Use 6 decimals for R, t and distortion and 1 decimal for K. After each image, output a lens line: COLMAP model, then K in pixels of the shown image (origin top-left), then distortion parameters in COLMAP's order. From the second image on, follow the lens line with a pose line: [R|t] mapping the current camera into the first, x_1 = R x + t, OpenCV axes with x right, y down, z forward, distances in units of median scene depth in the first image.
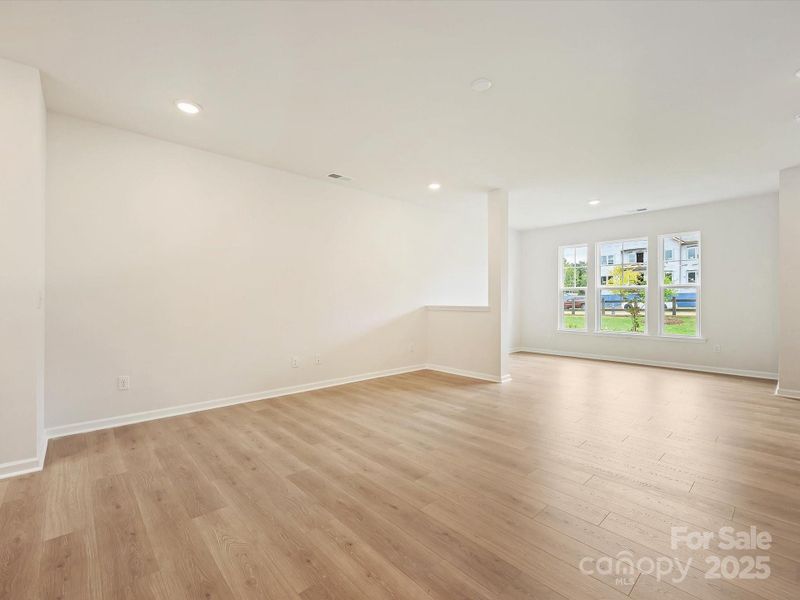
lens RADIAL K [[357.3, 0, 400.0], [0, 357.3, 300.0], [0, 0, 1]] dist [-0.000291, -0.000263]
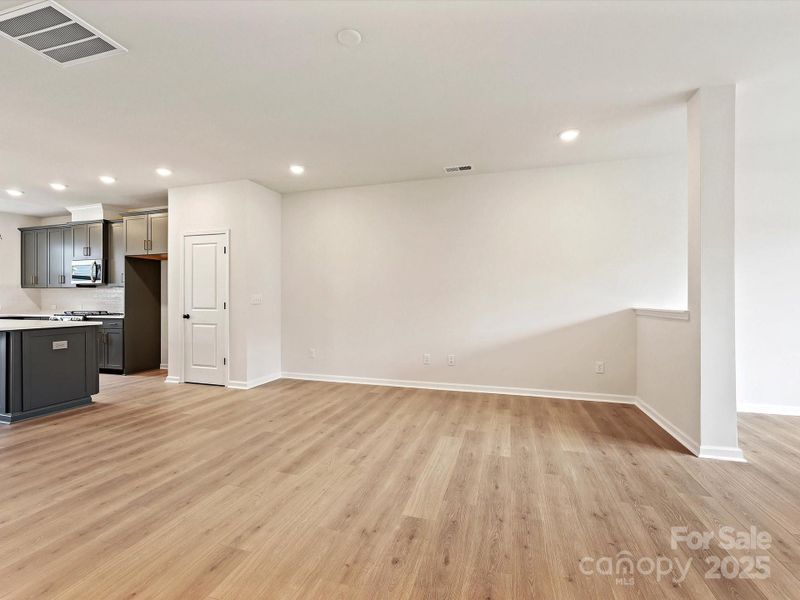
lens RADIAL K [[361.3, 0, 400.0], [0, 361.3, 300.0], [0, 0, 1]] dist [0.000441, 0.000165]
pose [[0.502657, -0.001312, -0.864485, 0.835413], [0.001999, 0.999998, -0.000356, -0.000025], [0.864484, -0.001549, 0.502659, 0.566724]]
